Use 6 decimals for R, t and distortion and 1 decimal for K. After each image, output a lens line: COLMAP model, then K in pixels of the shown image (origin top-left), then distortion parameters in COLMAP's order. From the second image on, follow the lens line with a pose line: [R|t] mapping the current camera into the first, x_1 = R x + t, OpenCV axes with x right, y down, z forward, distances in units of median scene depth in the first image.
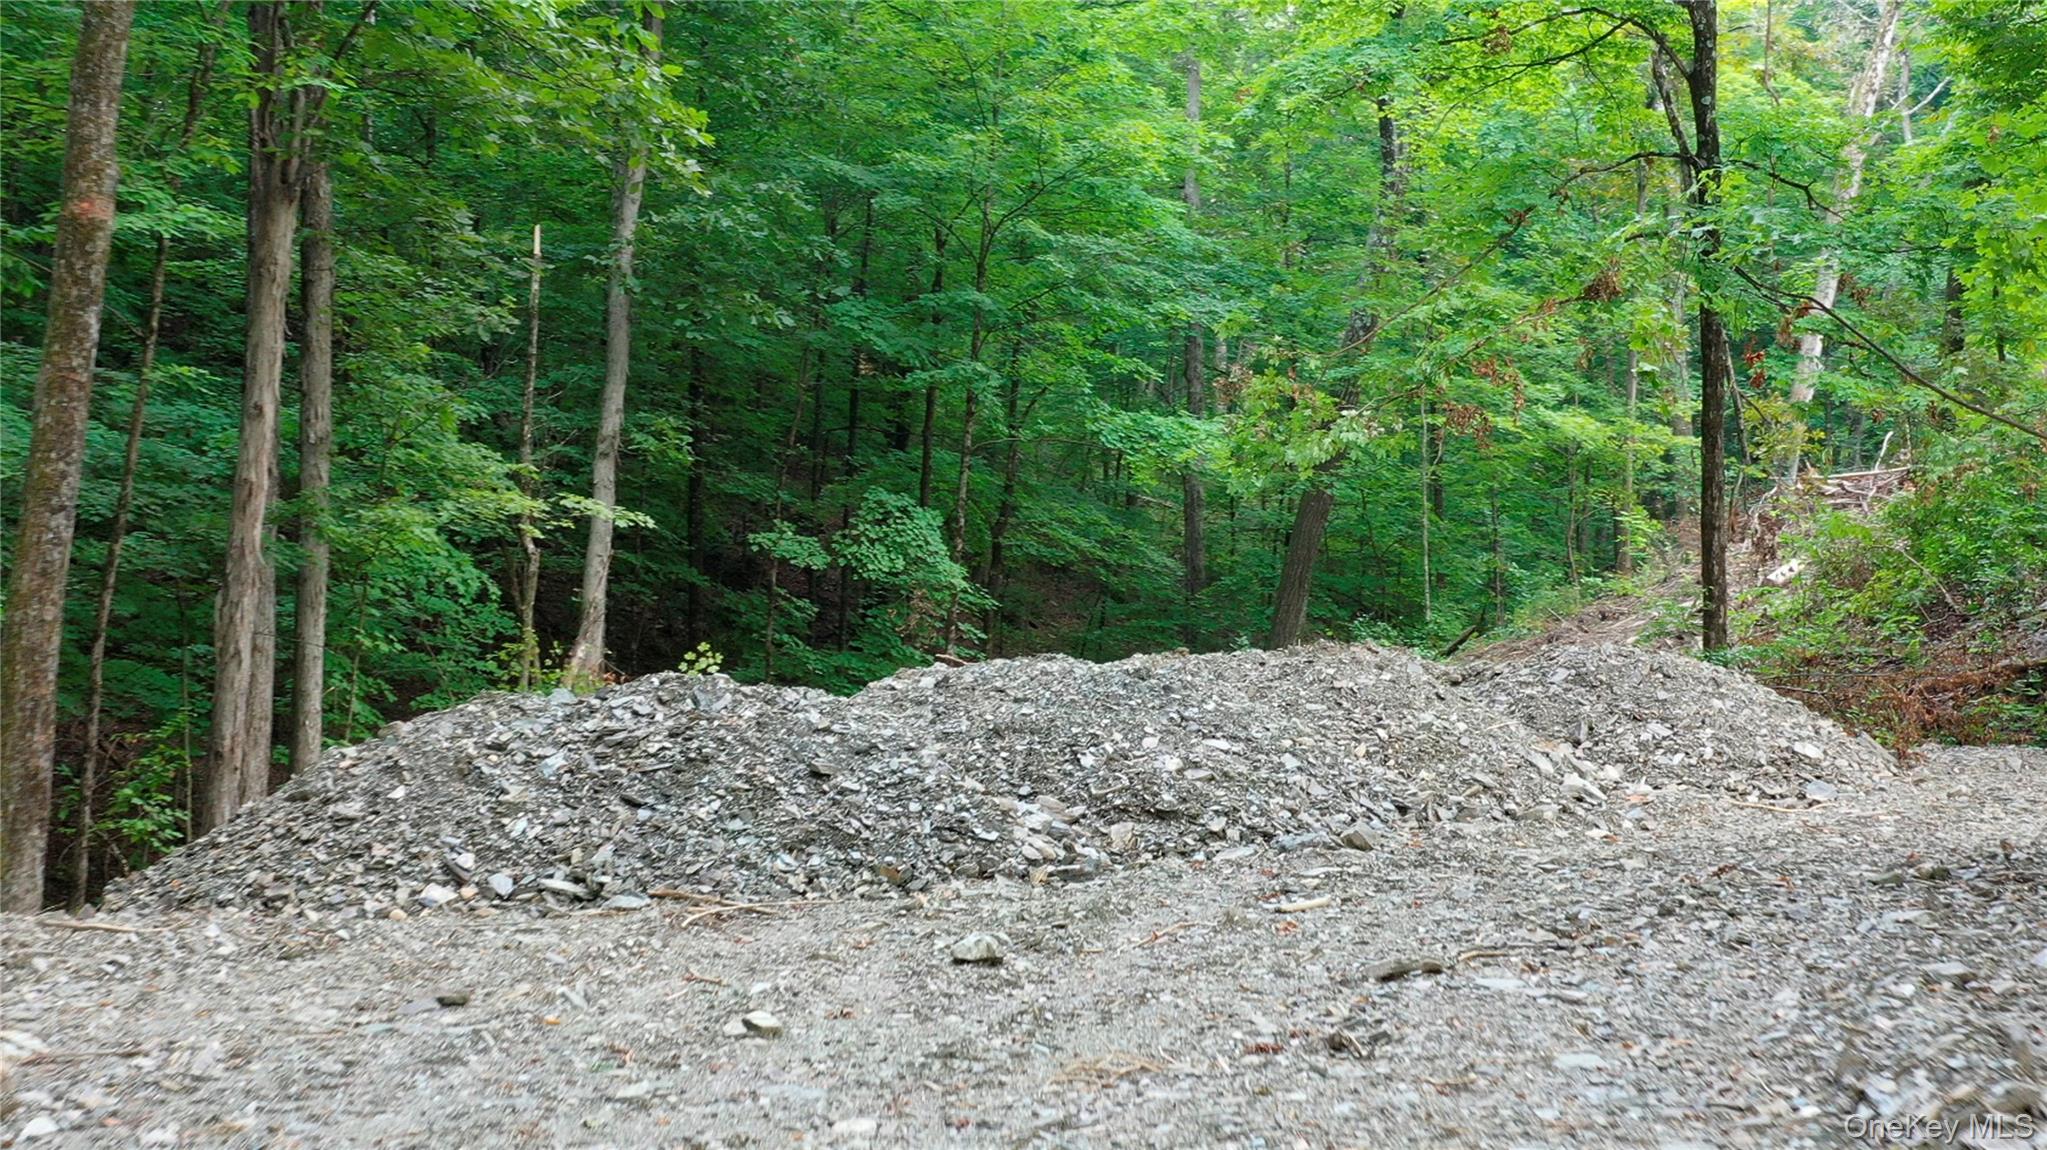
lens RADIAL K [[2662.1, 0, 1026.0], [0, 2662.1, 565.2], [0, 0, 1]] dist [0.013737, 0.000000]
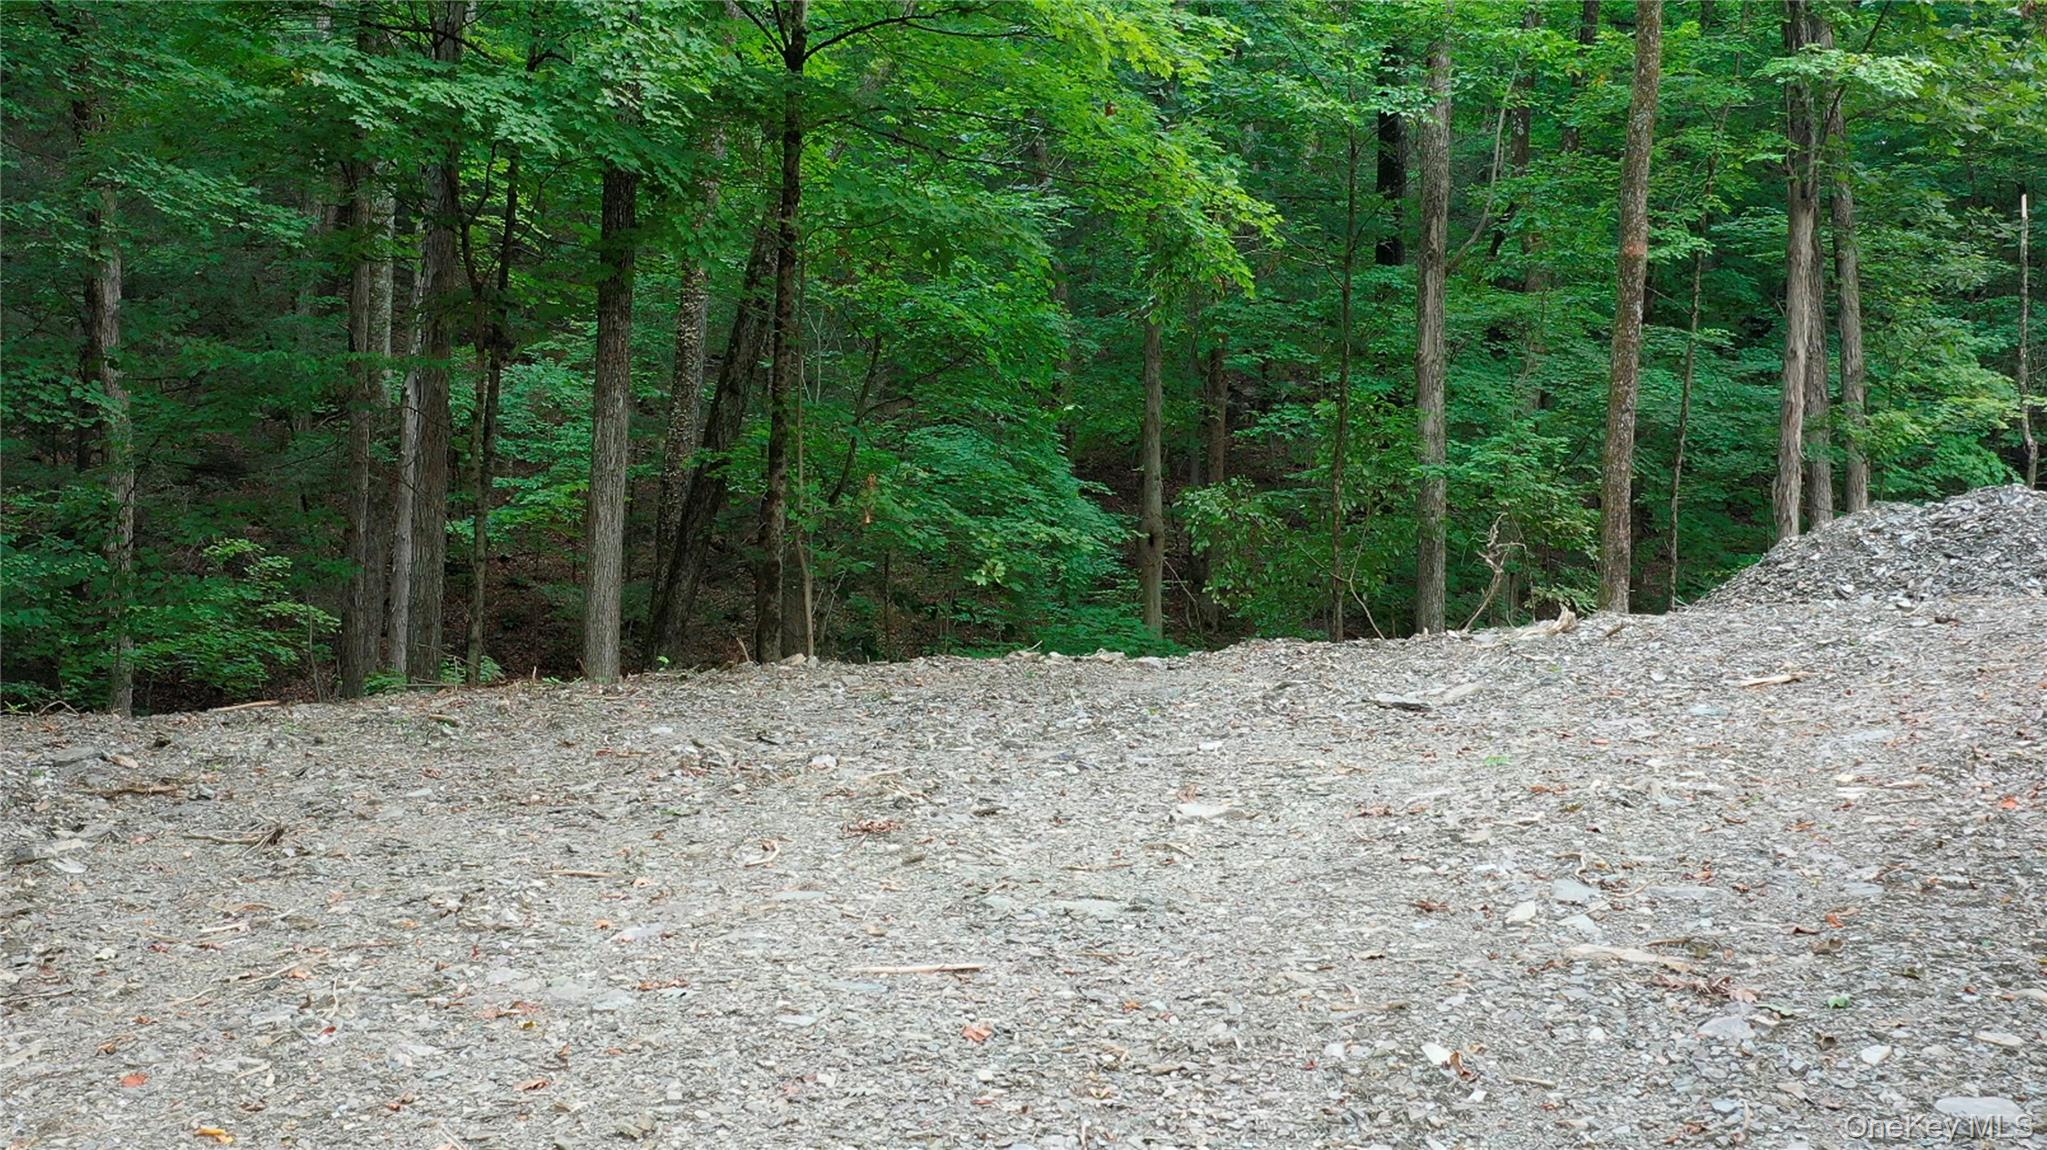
lens RADIAL K [[2662.1, 0, 1026.1], [0, 2662.1, 572.0], [0, 0, 1]] dist [0.013737, 0.000000]
pose [[0.810216, -0.040361, -0.584741, 0.376429], [0.049973, 0.998751, 0.000304, 0.068589], [0.583998, -0.029467, 0.811220, -0.750703]]
